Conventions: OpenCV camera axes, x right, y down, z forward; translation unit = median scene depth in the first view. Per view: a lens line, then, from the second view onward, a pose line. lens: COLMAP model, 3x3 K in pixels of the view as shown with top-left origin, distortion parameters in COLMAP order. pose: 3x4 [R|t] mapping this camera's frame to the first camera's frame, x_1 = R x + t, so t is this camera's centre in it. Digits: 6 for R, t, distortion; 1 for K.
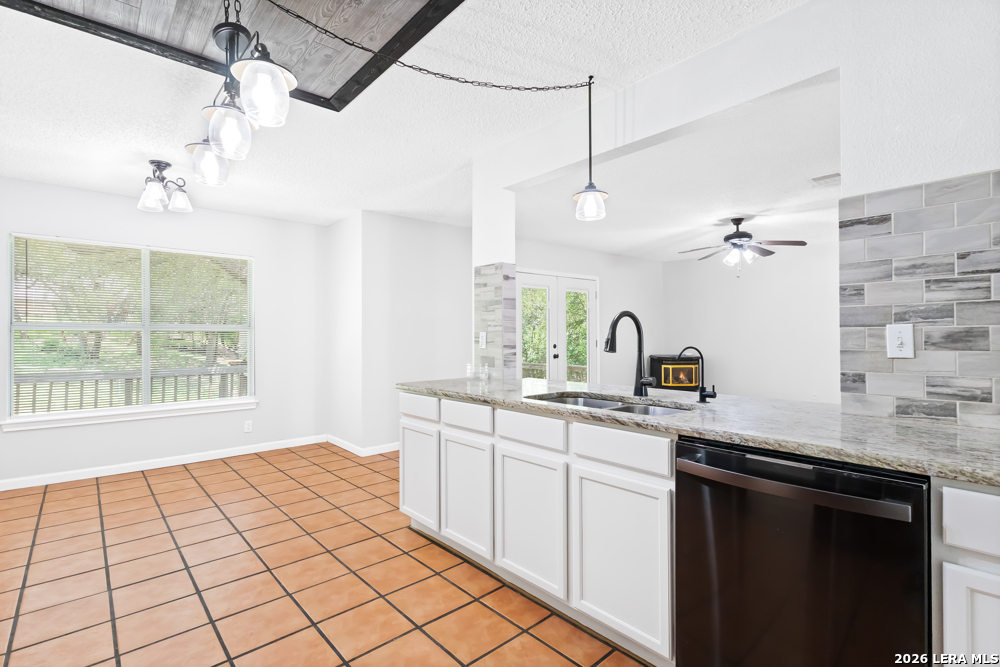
lens RADIAL K [[465.4, 0, 500.0], [0, 465.4, 333.5], [0, 0, 1]] dist [0.001123, 0.000171]
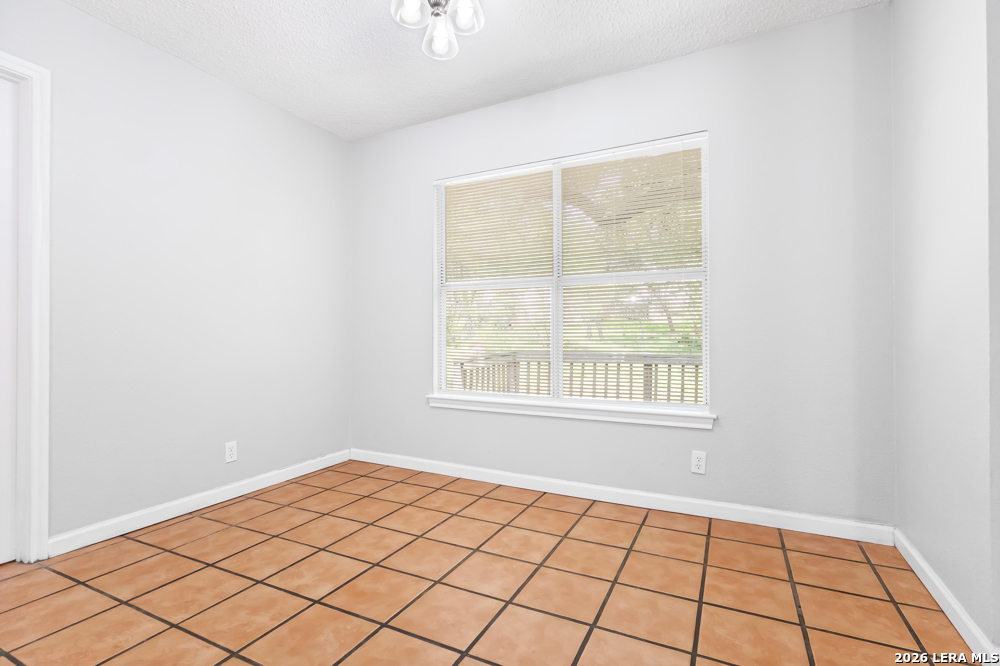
lens RADIAL K [[465.4, 0, 500.0], [0, 465.4, 333.0], [0, 0, 1]] dist [0.001123, 0.000171]
pose [[0.365326, -0.008806, -0.930838, -0.153650], [0.007882, 0.999949, -0.006367, 0.064030], [0.930846, -0.005011, 0.365376, 0.664146]]
